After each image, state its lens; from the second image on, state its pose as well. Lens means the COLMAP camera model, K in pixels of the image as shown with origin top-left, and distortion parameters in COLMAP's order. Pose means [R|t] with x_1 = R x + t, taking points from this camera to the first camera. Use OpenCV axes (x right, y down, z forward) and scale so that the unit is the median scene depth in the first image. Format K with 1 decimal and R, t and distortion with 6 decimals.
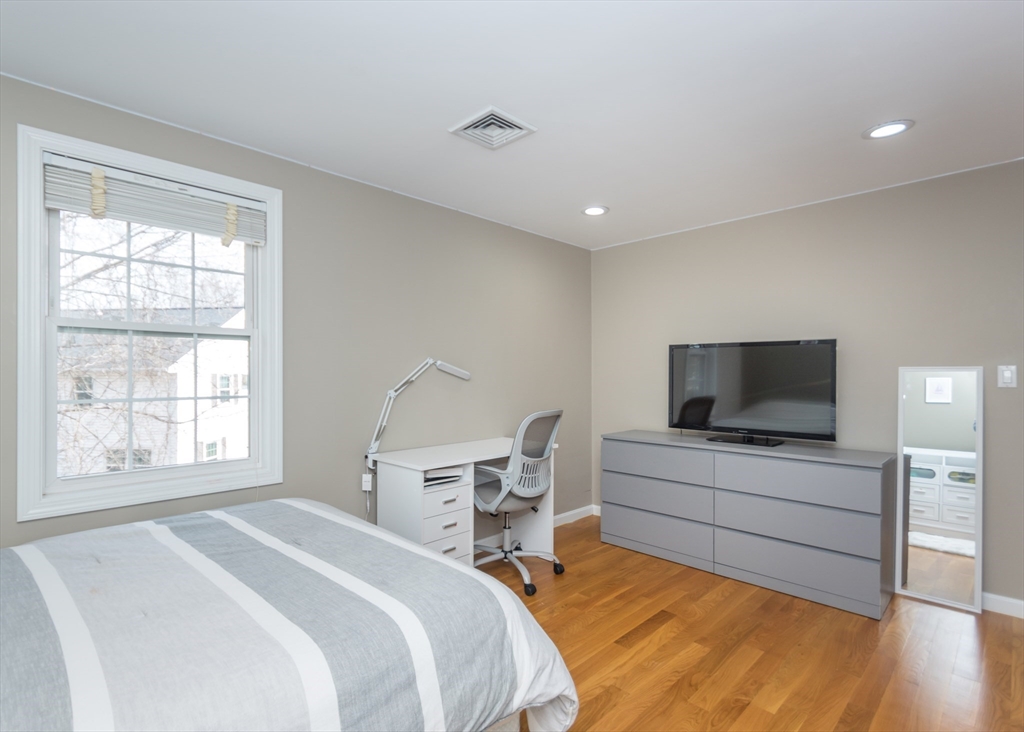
lens RADIAL K [[495.1, 0, 515.8], [0, 495.1, 368.1], [0, 0, 1]] dist [0.018253, 0.000164]
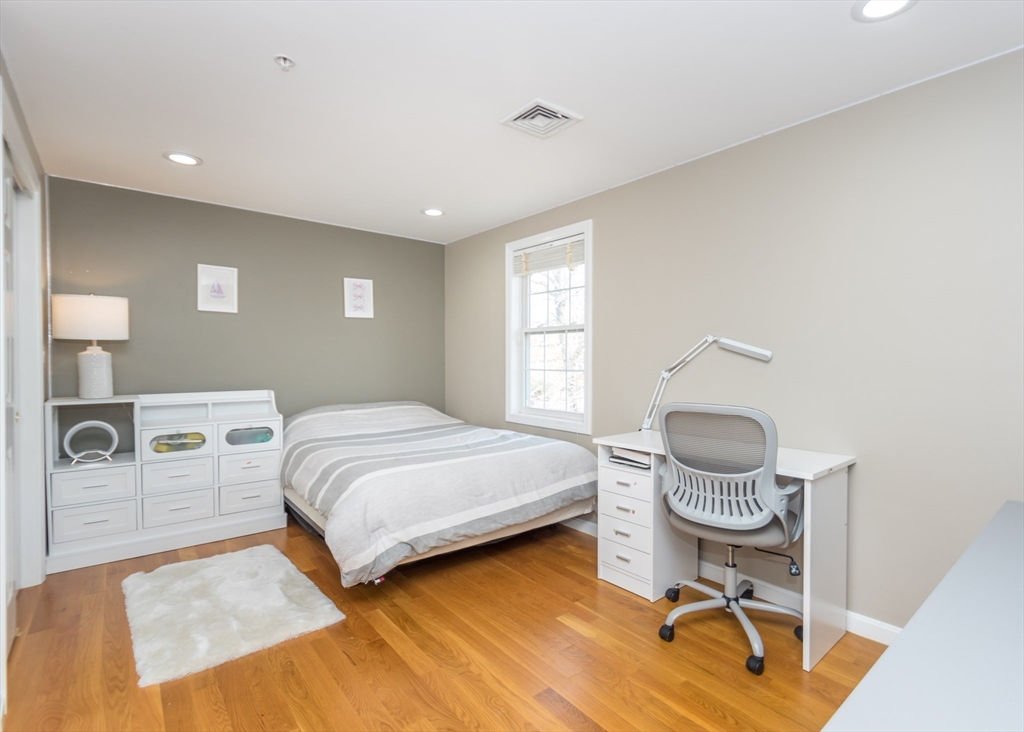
lens RADIAL K [[495.1, 0, 516.4], [0, 495.1, 370.4], [0, 0, 1]] dist [0.018253, 0.000164]
pose [[-0.101598, 0.016985, -0.994681, 0.784267], [0.007219, 0.999841, 0.016335, 0.026376], [0.994799, -0.005520, -0.101704, 0.823445]]
